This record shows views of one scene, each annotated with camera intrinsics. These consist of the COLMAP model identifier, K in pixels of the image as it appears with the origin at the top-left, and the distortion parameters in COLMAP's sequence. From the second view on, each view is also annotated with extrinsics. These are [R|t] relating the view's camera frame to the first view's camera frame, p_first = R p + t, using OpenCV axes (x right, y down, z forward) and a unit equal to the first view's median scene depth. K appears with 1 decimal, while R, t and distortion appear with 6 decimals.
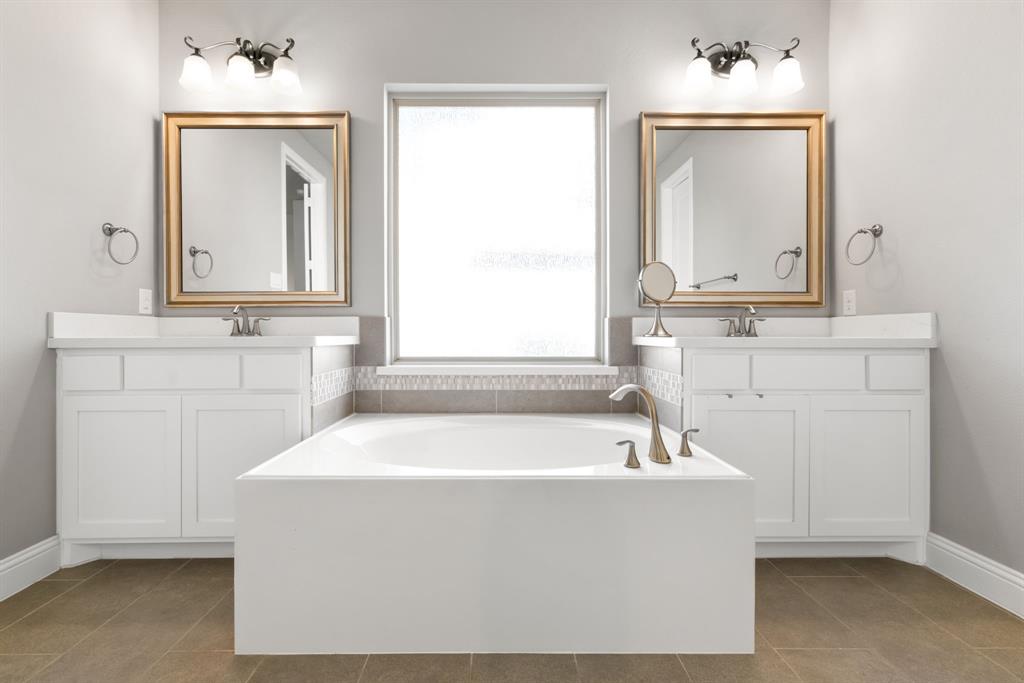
lens RADIAL K [[461.1, 0, 510.5], [0, 461.1, 338.4], [0, 0, 1]] dist [0.001927, 0.000060]
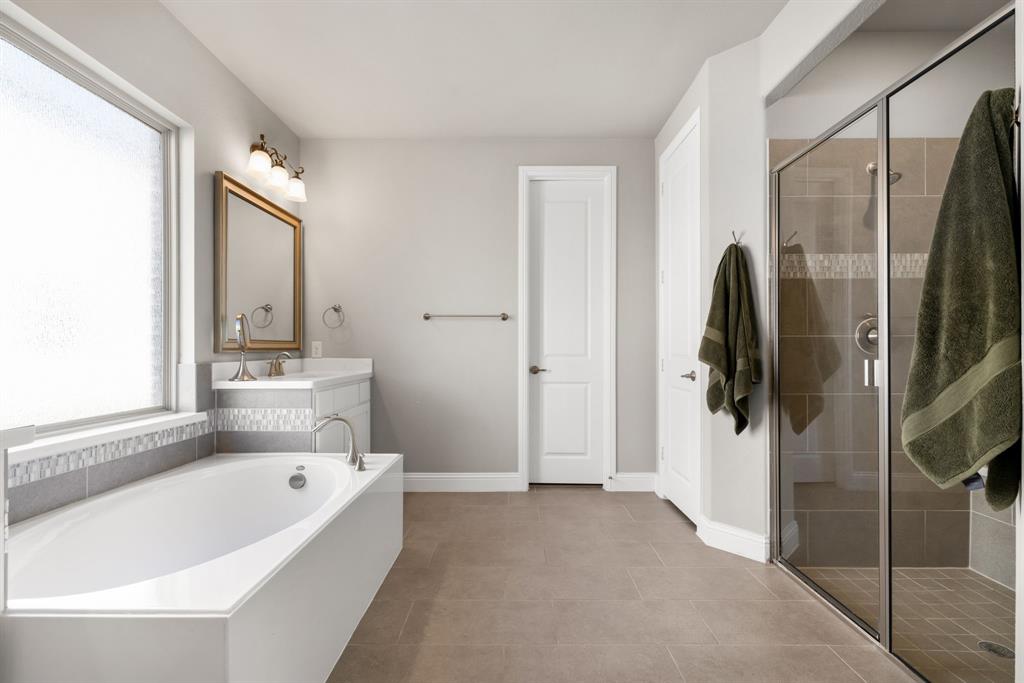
lens RADIAL K [[461.1, 0, 512.2], [0, 461.1, 345.7], [0, 0, 1]] dist [0.001927, 0.000060]
pose [[0.011344, 0.004186, 0.999927, -0.769965], [0.005202, 0.999977, -0.004245, -0.076471], [-0.999922, 0.005250, 0.011322, 0.307659]]
